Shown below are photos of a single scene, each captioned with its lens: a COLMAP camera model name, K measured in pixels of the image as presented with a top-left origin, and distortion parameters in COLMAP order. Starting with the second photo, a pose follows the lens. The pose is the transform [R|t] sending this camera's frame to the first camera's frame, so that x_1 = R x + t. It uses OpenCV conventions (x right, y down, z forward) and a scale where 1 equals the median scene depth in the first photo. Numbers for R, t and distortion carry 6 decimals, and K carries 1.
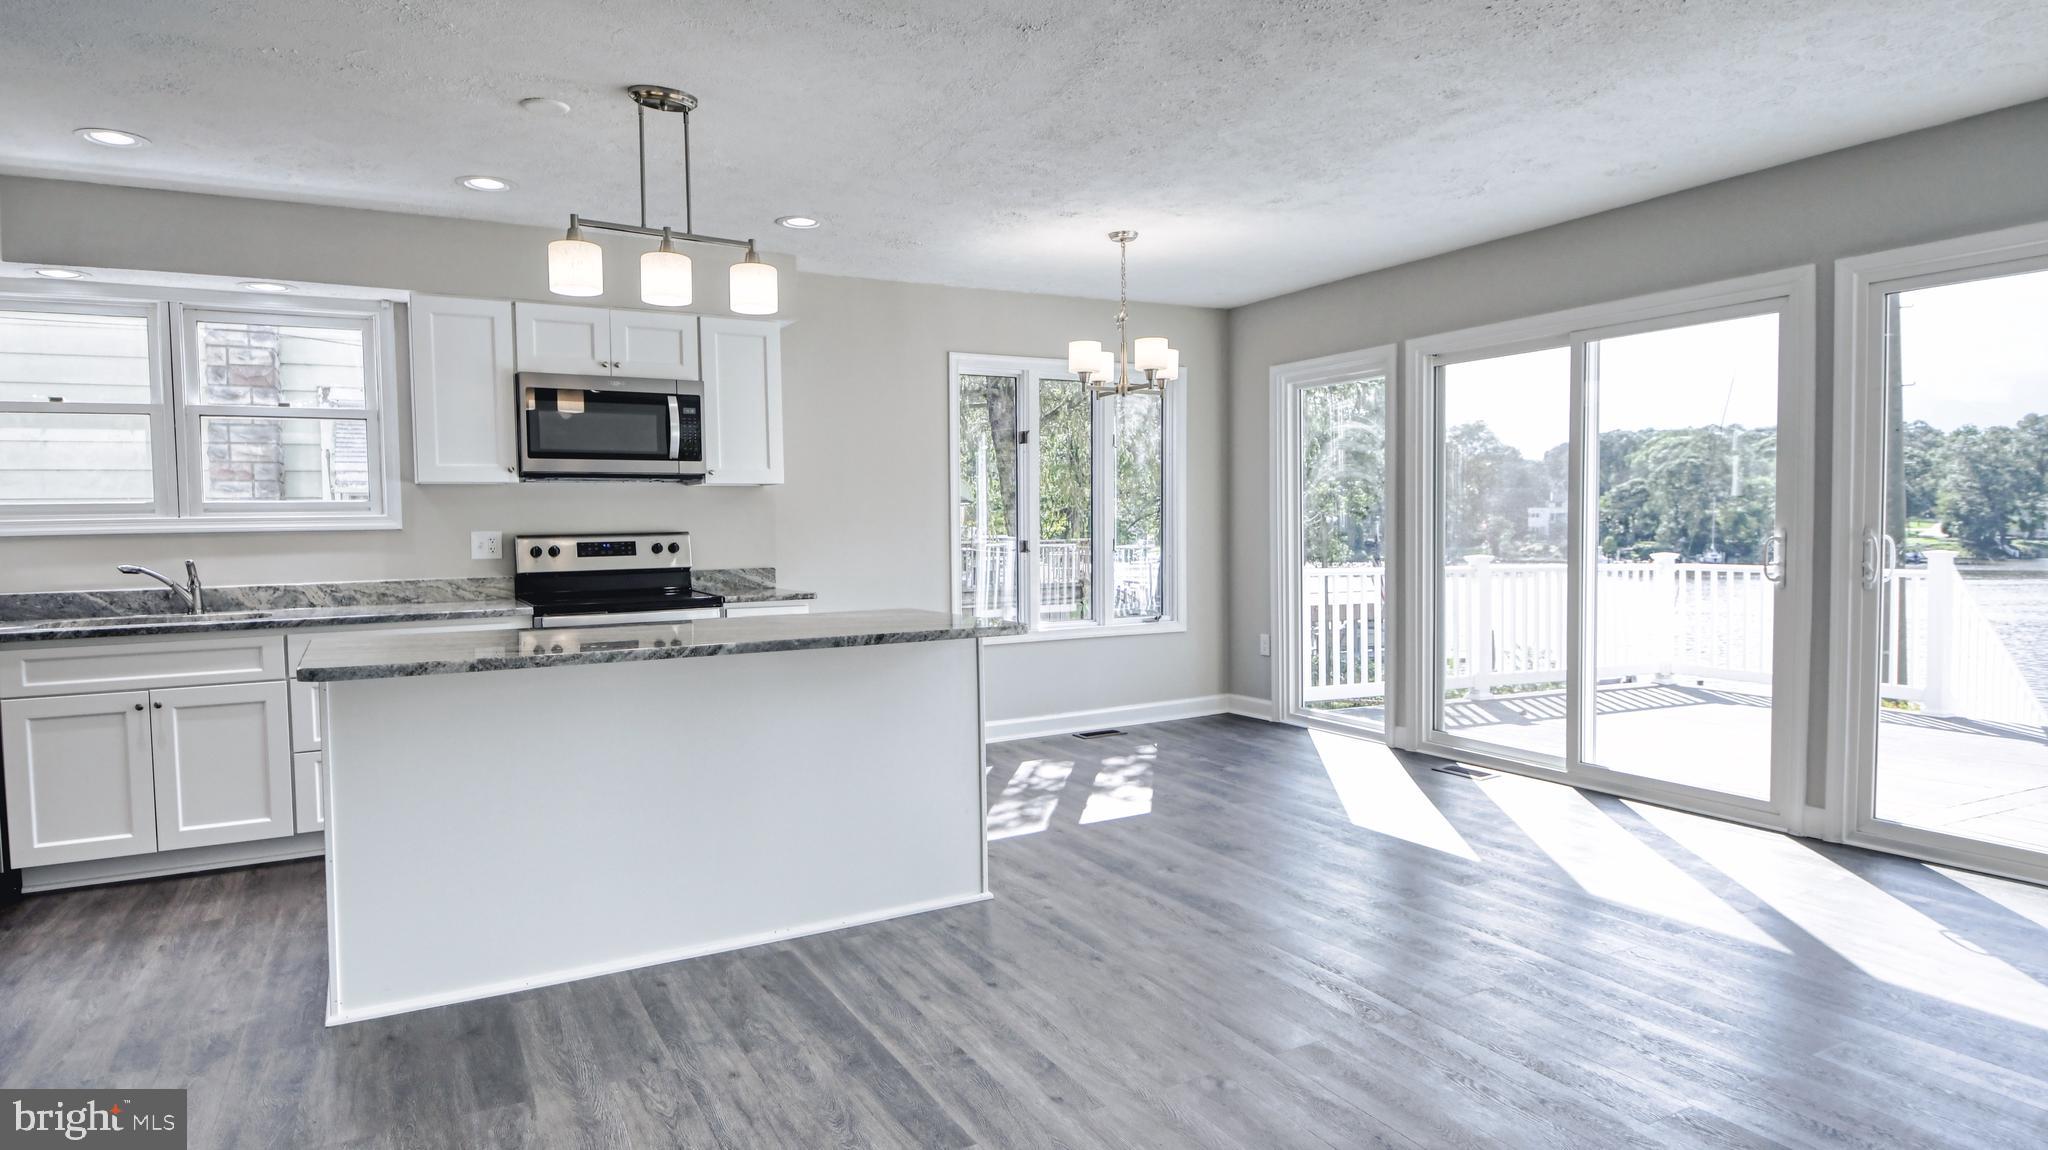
lens RADIAL K [[1164.8, 0, 1017.7], [0, 1164.8, 587.4], [0, 0, 1]] dist [0.025787, -0.038526]
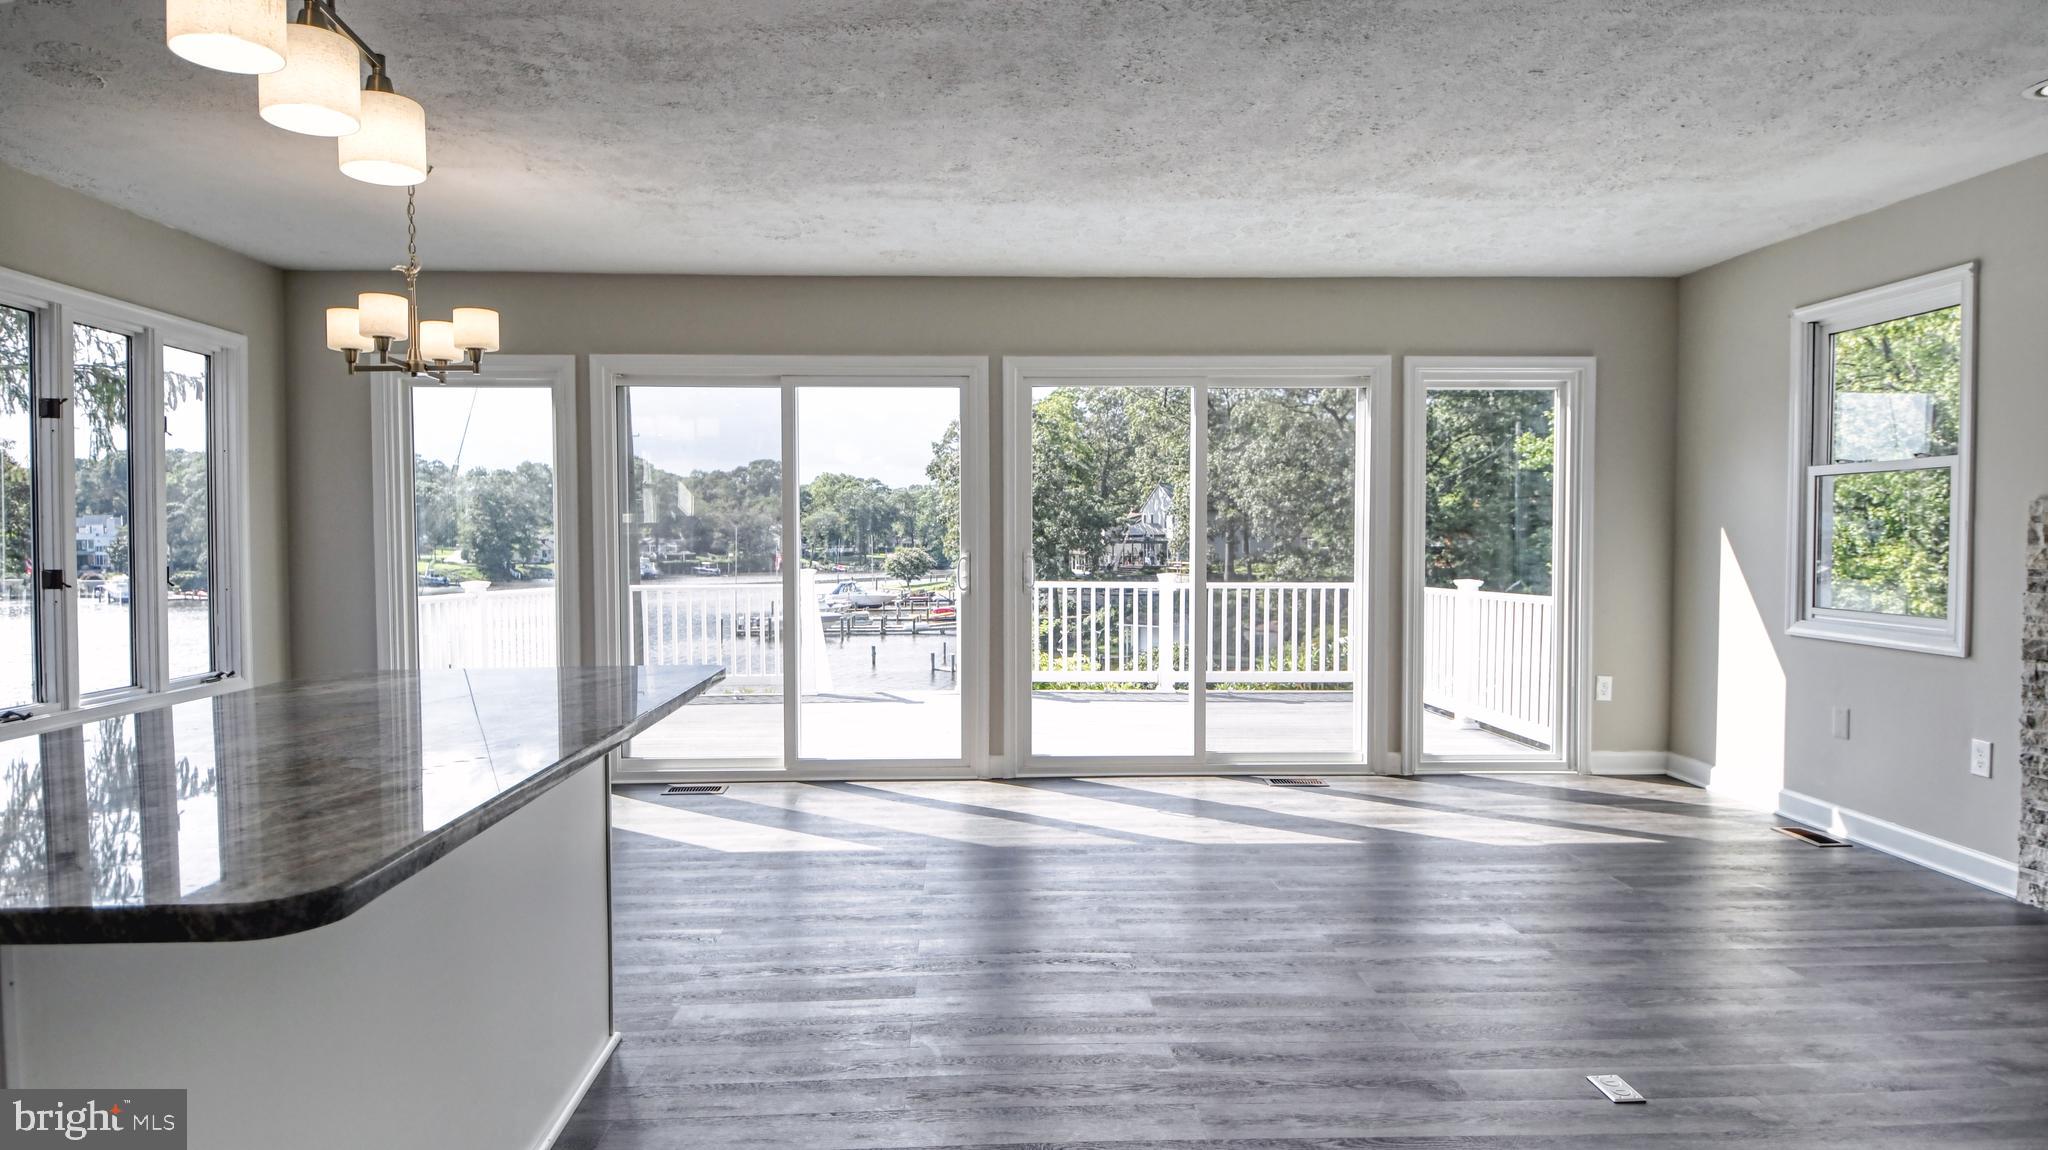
lens RADIAL K [[1164.8, 0, 1011.9], [0, 1164.8, 579.6], [0, 0, 1]] dist [0.025787, -0.038526]
pose [[0.437303, -0.019837, 0.899095, -0.444765], [0.047044, 0.998892, -0.000842, -0.011682], [-0.898083, 0.042665, 0.437752, 0.328559]]
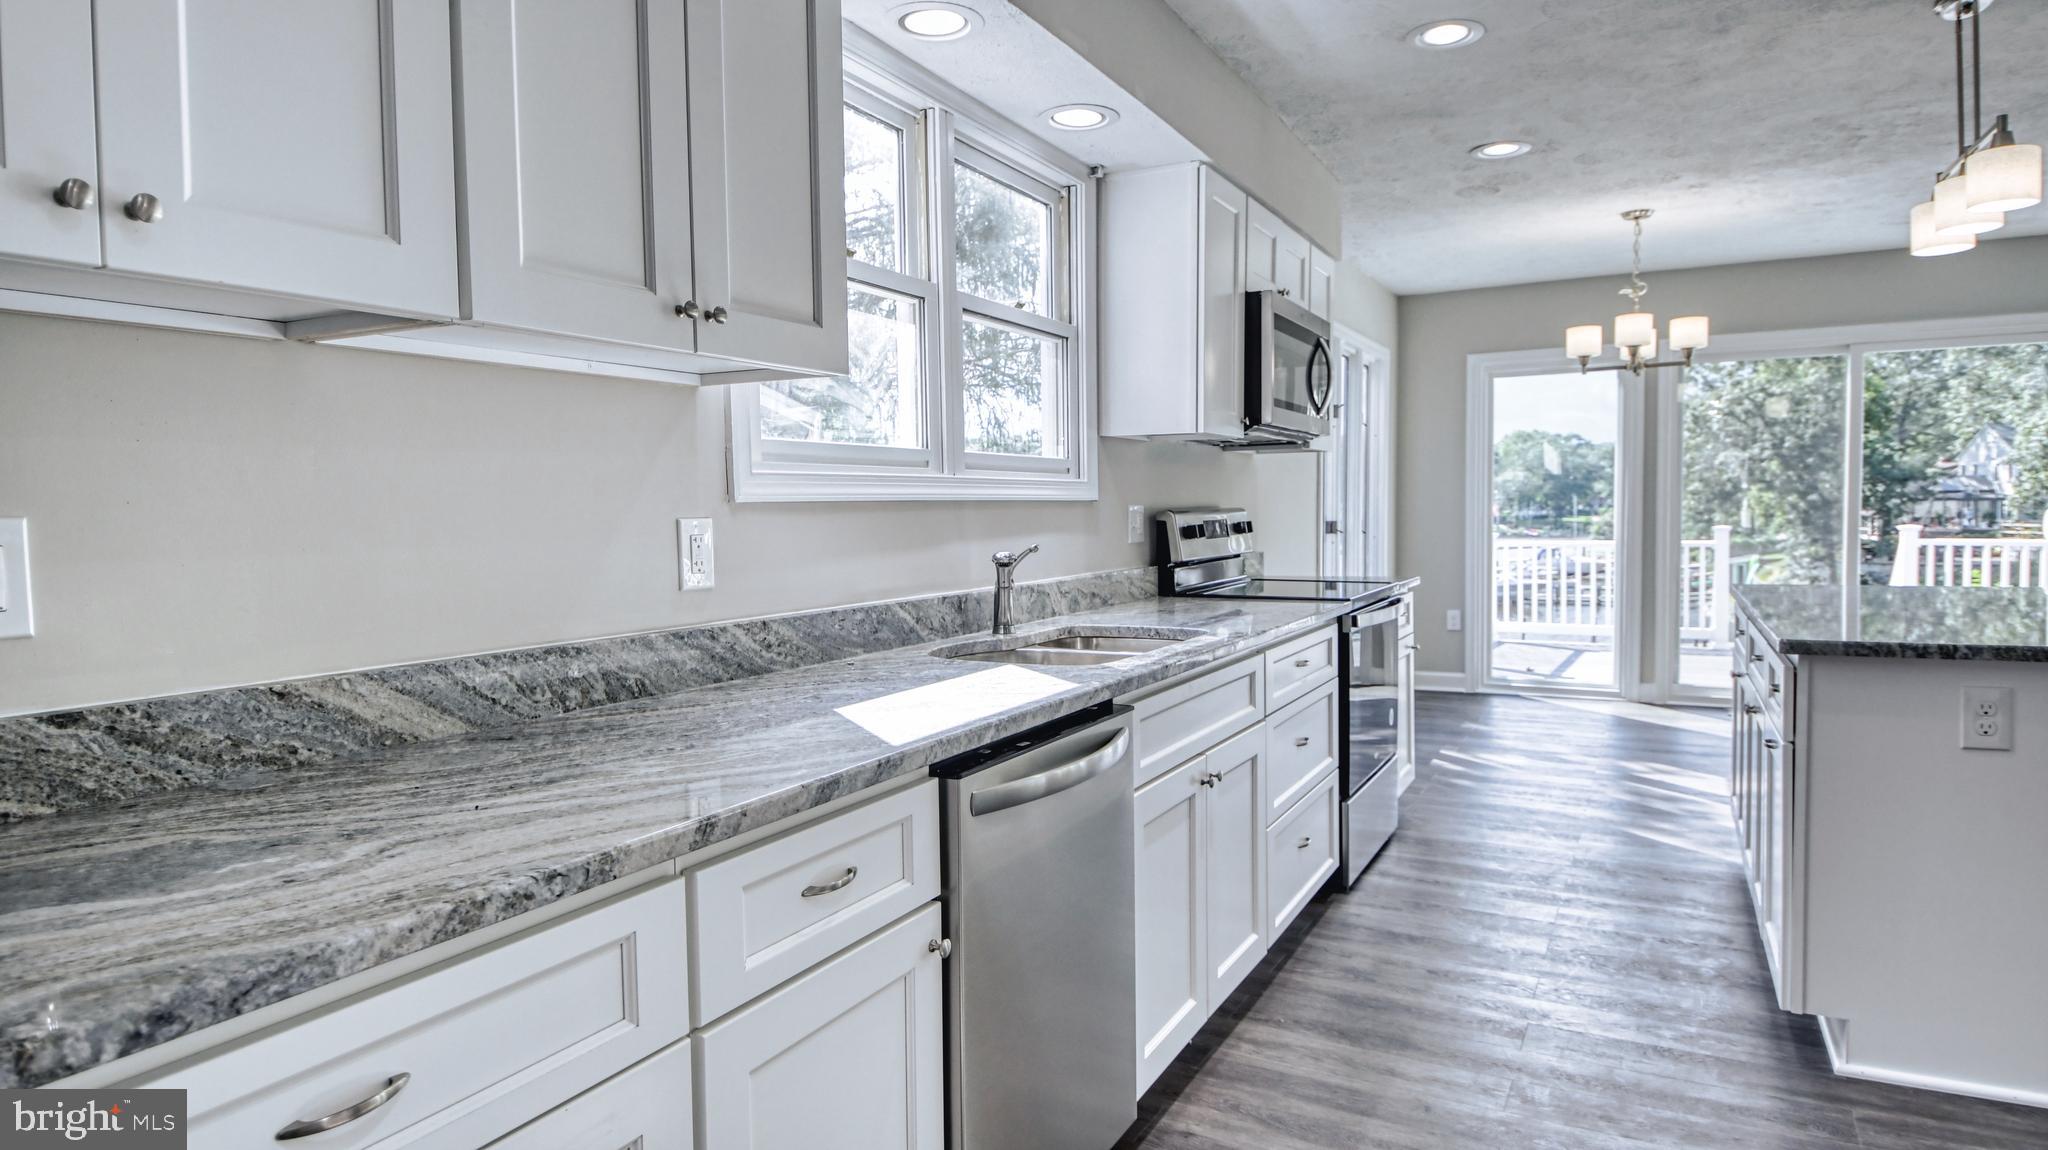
lens RADIAL K [[1164.8, 0, 1004.5], [0, 1164.8, 568.9], [0, 0, 1]] dist [0.025787, -0.038526]
pose [[0.850444, -0.026763, 0.525384, -0.946247], [0.033385, 0.999438, -0.003130, -0.007988], [-0.525004, 0.020202, 0.850860, 0.440156]]
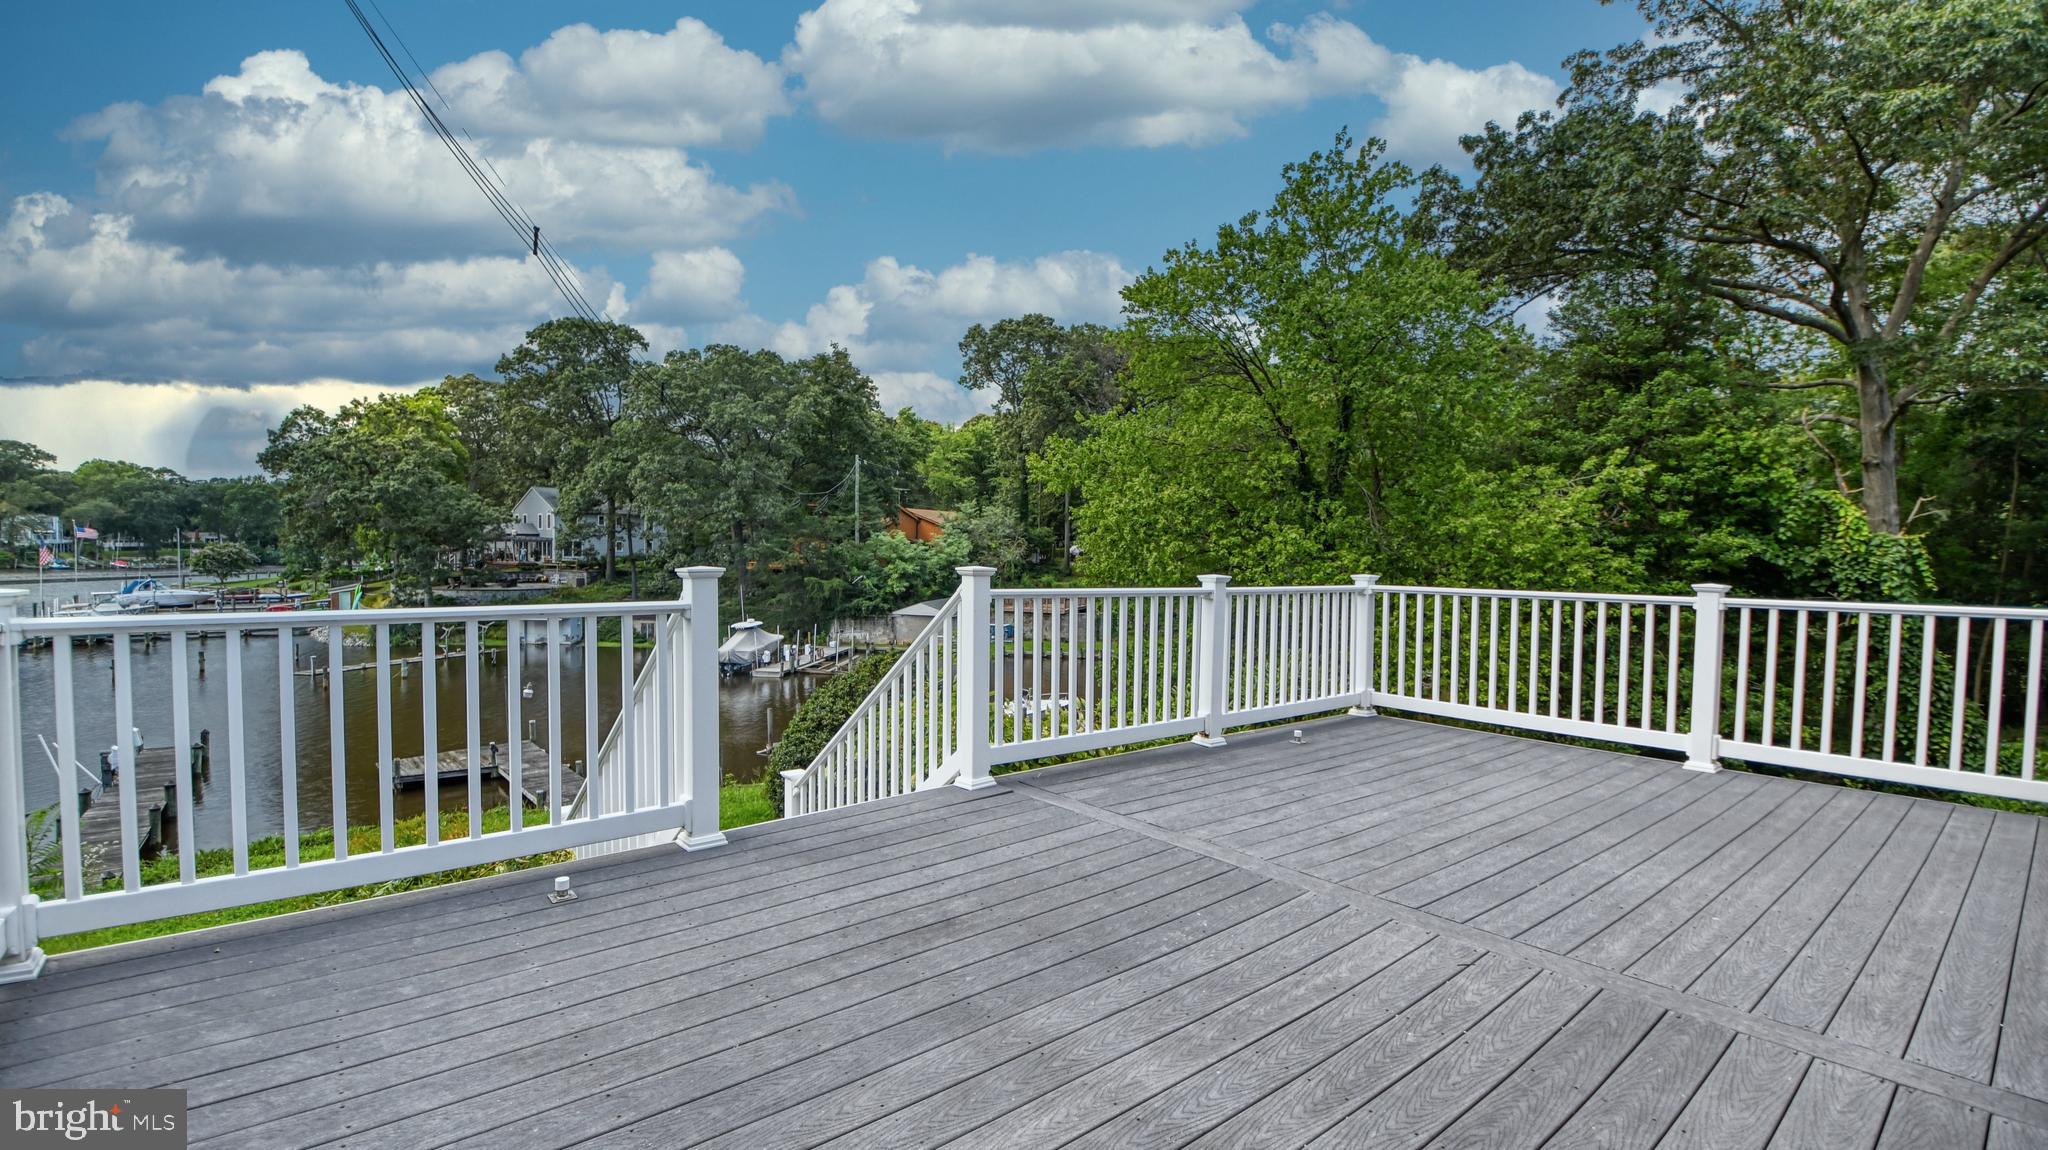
lens RADIAL K [[900.5, 0, 1013.2], [0, 900.5, 607.2], [0, 0, 1]] dist [0.000001, -0.016950]
pose [[-0.195761, -0.055962, 0.979054, 0.364101], [0.039616, 0.997104, 0.064915, -0.054505], [-0.979851, 0.051494, -0.192977, 1.400404]]
